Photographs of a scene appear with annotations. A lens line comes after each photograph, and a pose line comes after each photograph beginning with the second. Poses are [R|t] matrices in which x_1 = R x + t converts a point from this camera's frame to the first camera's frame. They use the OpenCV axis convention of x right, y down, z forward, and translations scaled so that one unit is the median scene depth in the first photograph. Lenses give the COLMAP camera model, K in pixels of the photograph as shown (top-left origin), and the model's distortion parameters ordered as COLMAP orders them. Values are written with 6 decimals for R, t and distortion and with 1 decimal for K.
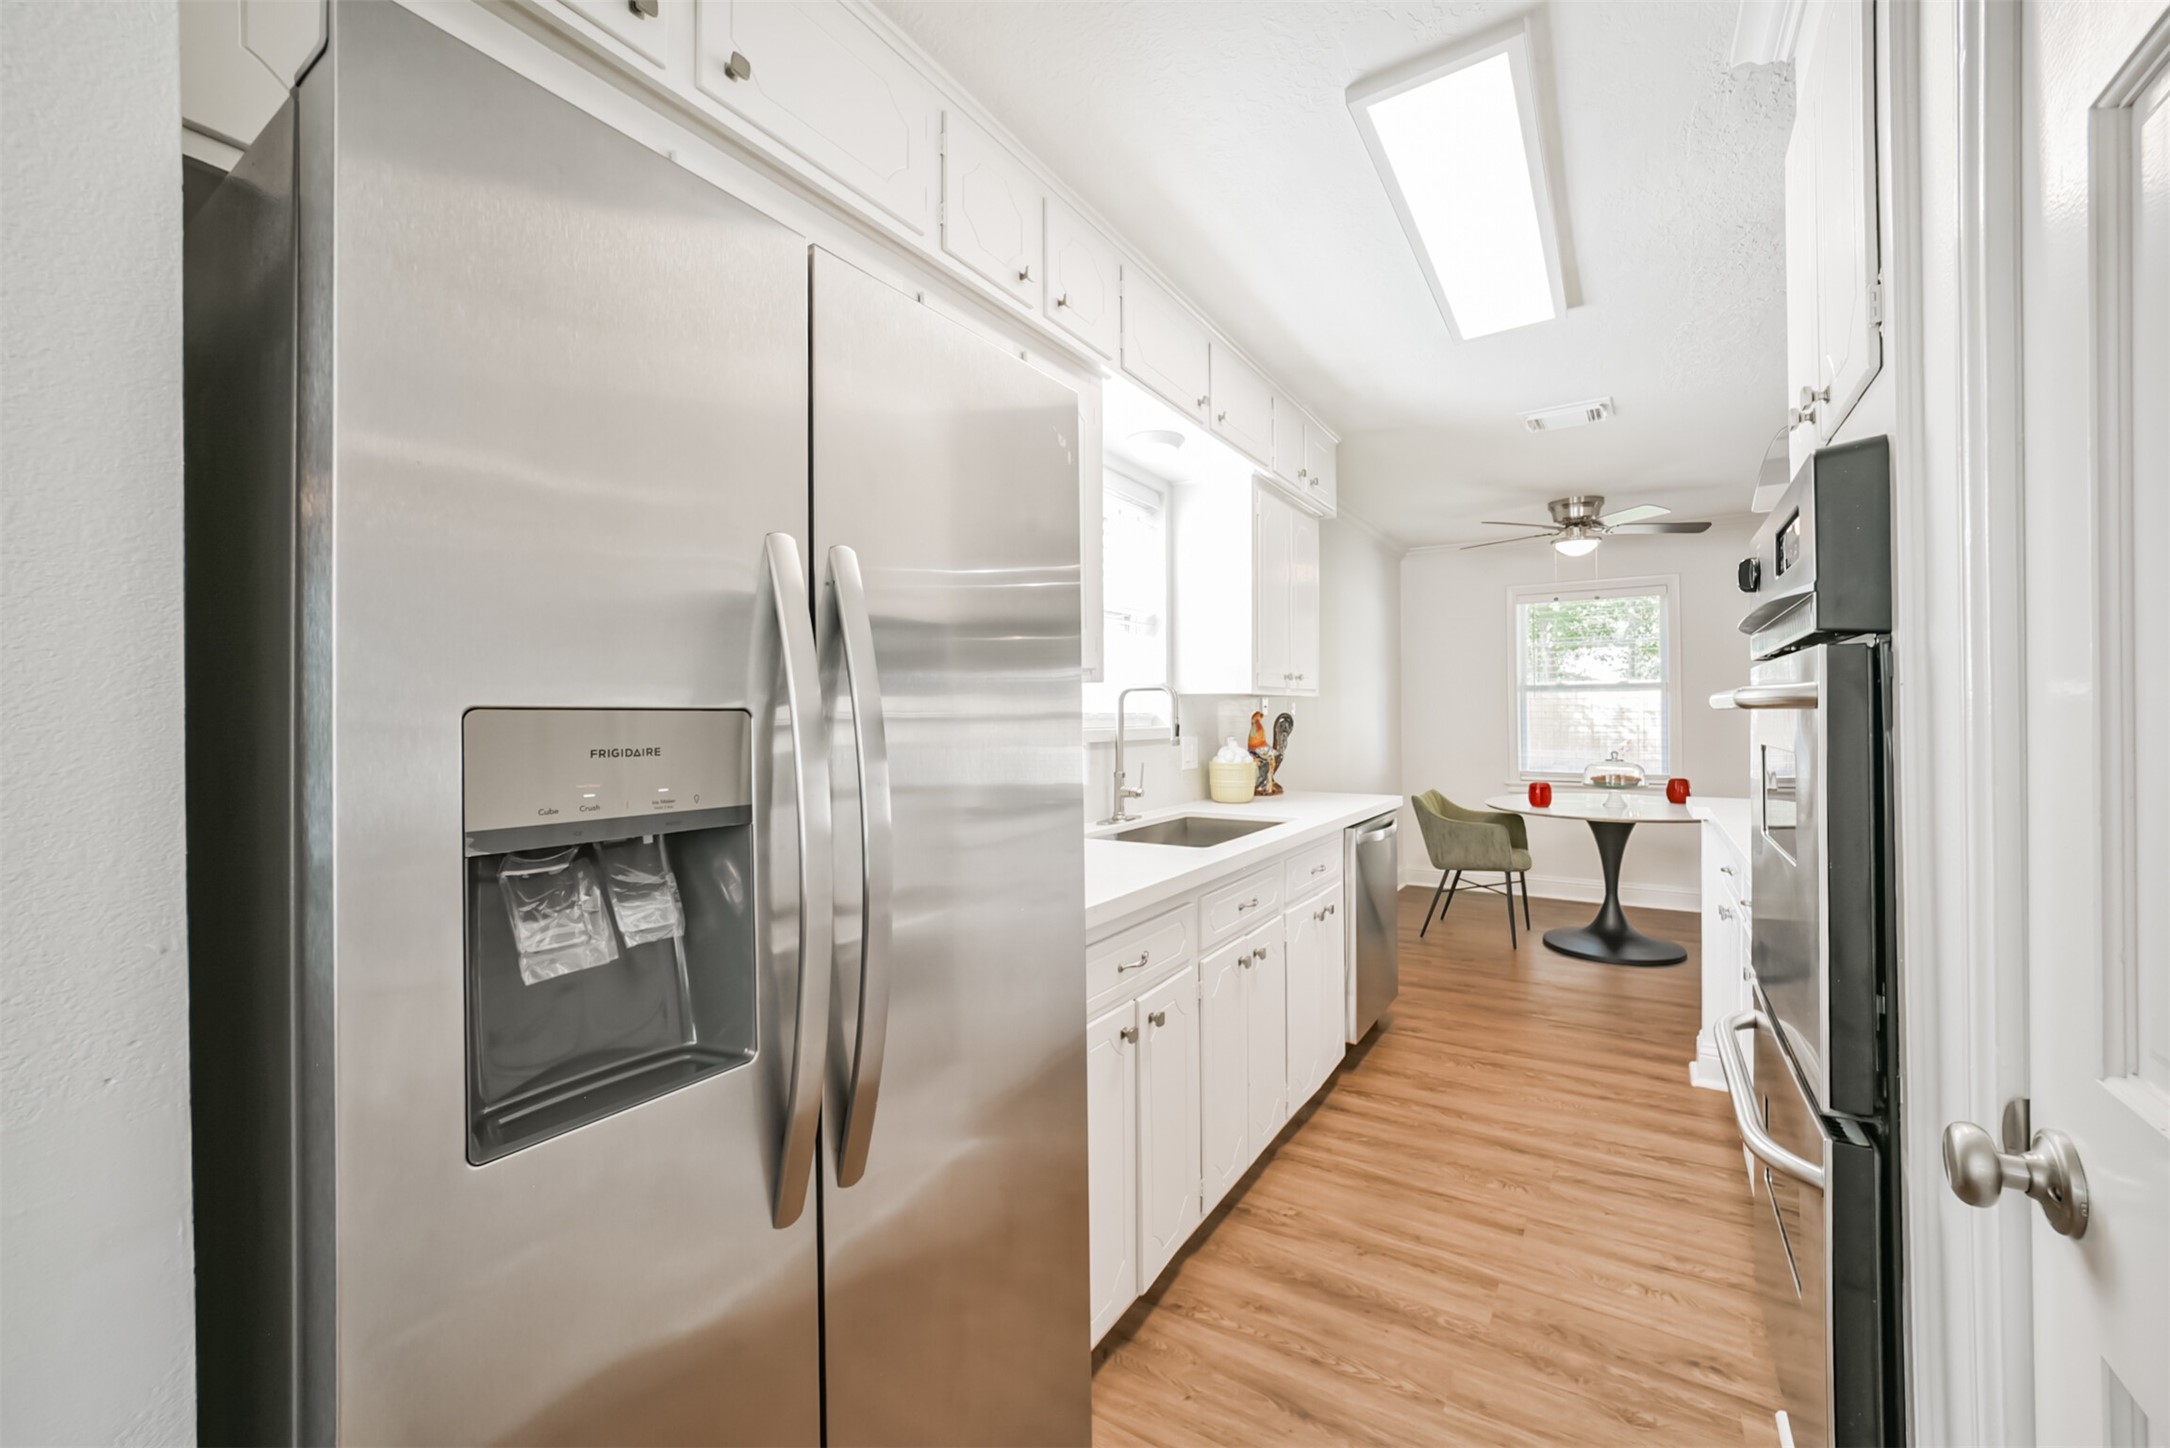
lens RADIAL K [[866.5, 0, 1111.0], [0, 866.5, 715.4], [0, 0, 1]] dist [0.003959, -0.000340]
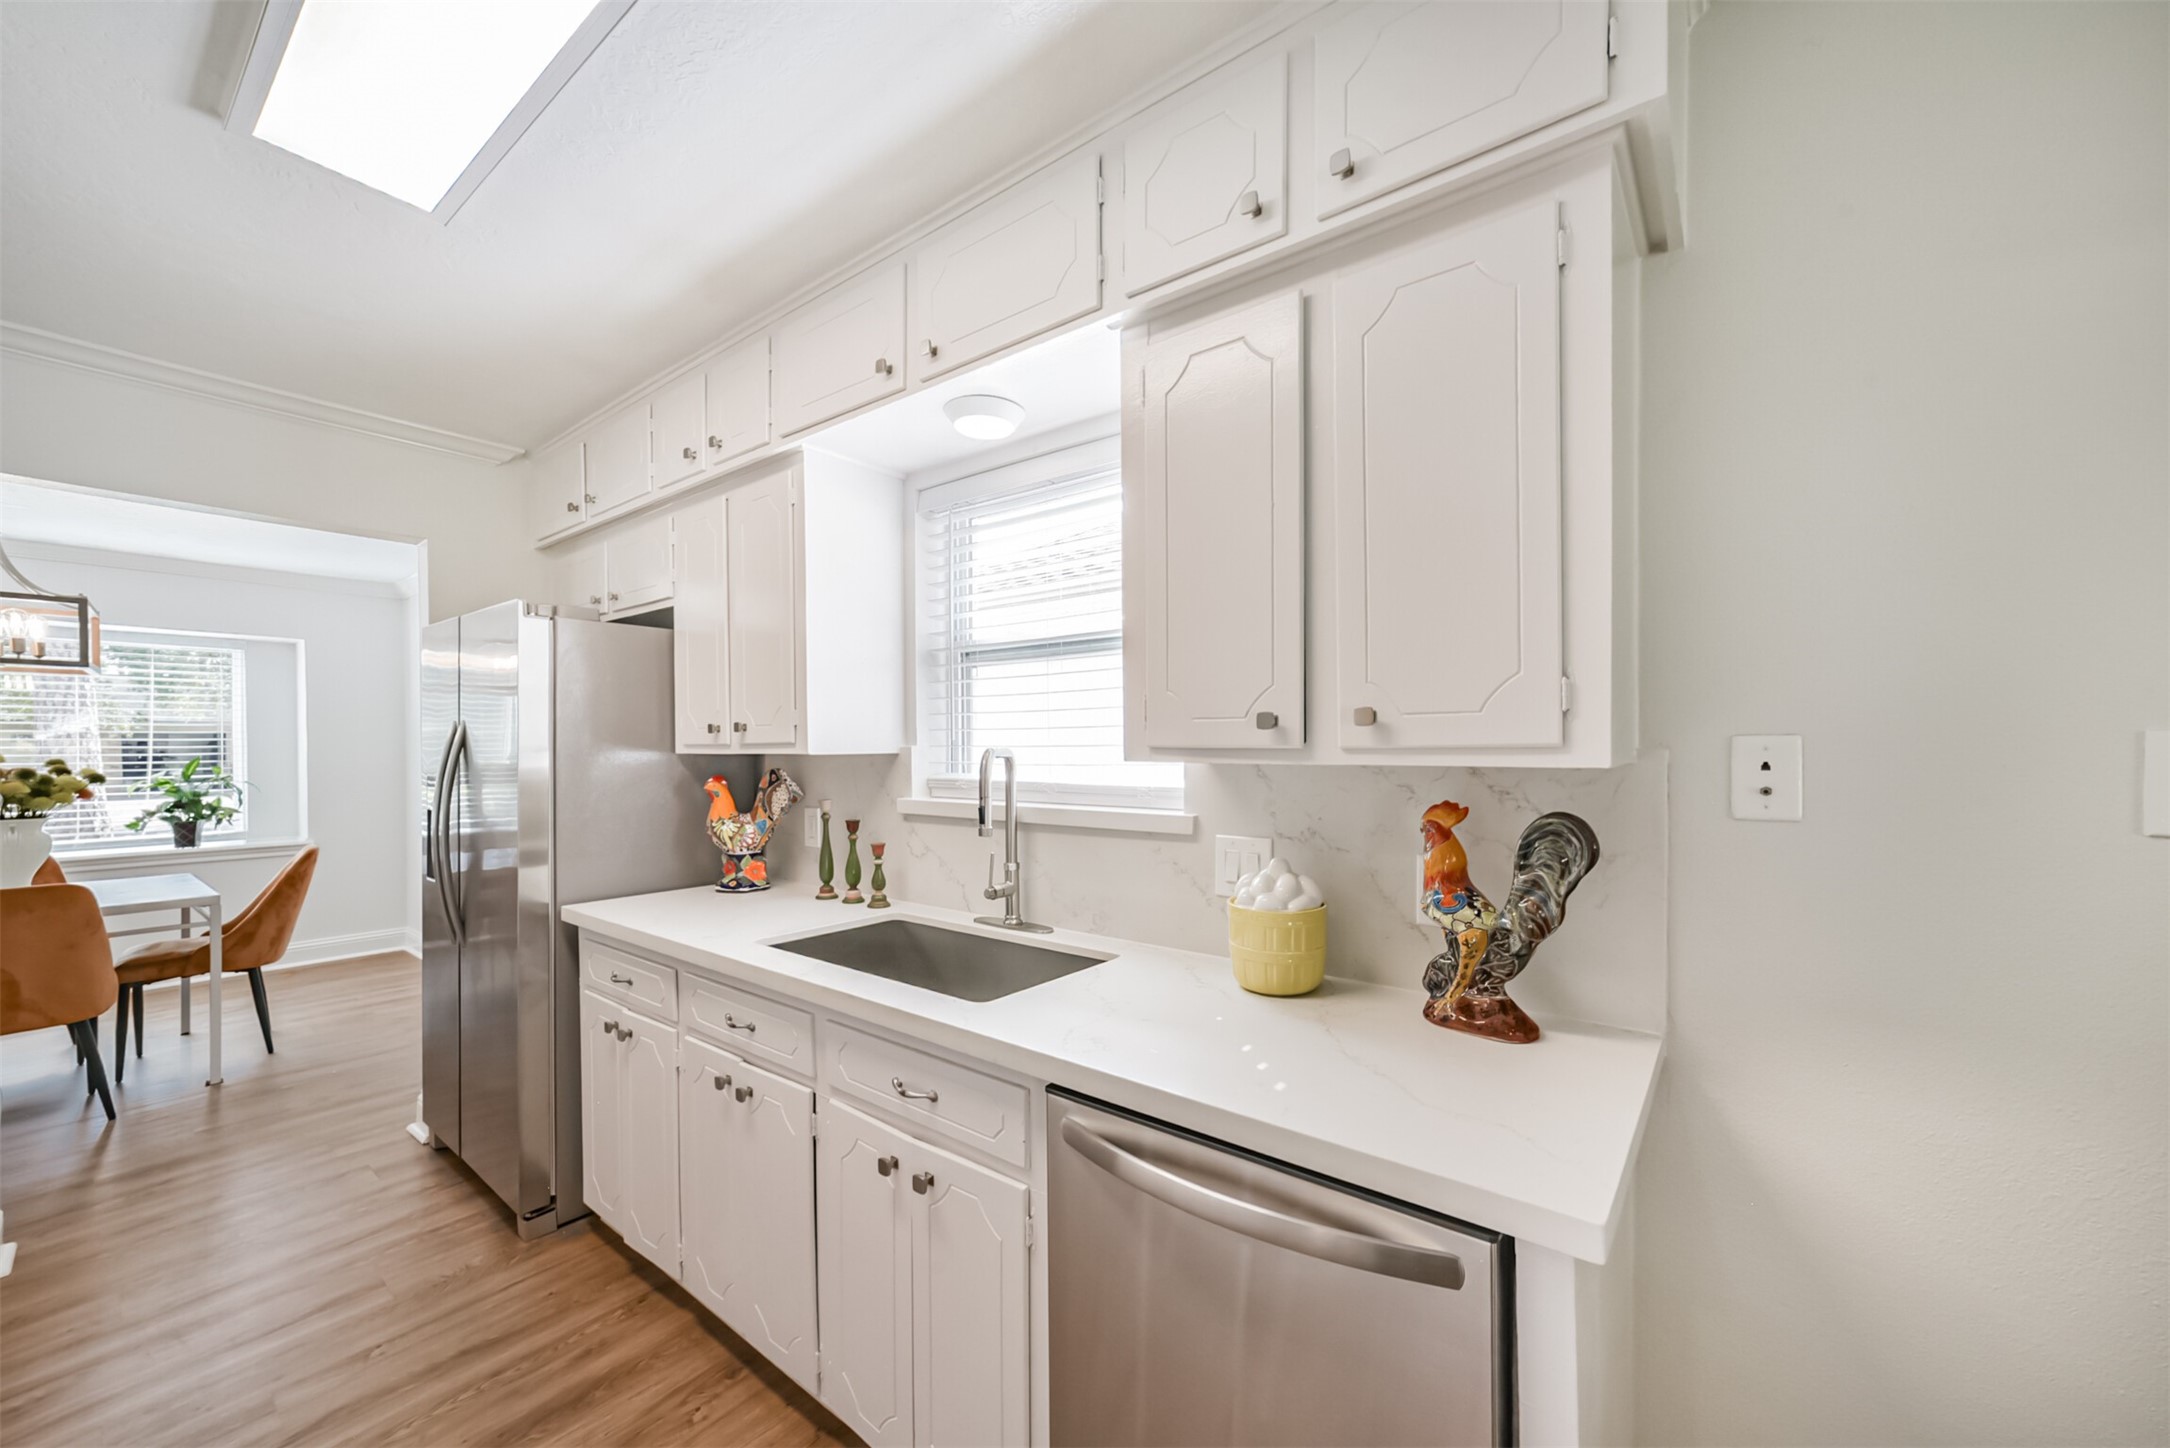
lens RADIAL K [[842.0, 0, 1090.0], [0, 842.0, 747.3], [0, 0, 1]] dist [-0.016539, 0.007112]
pose [[-0.122141, 0.012929, -0.992429, 0.609481], [0.004702, 0.999911, 0.012448, -0.037070], [0.992502, -0.003146, -0.122191, 0.961915]]
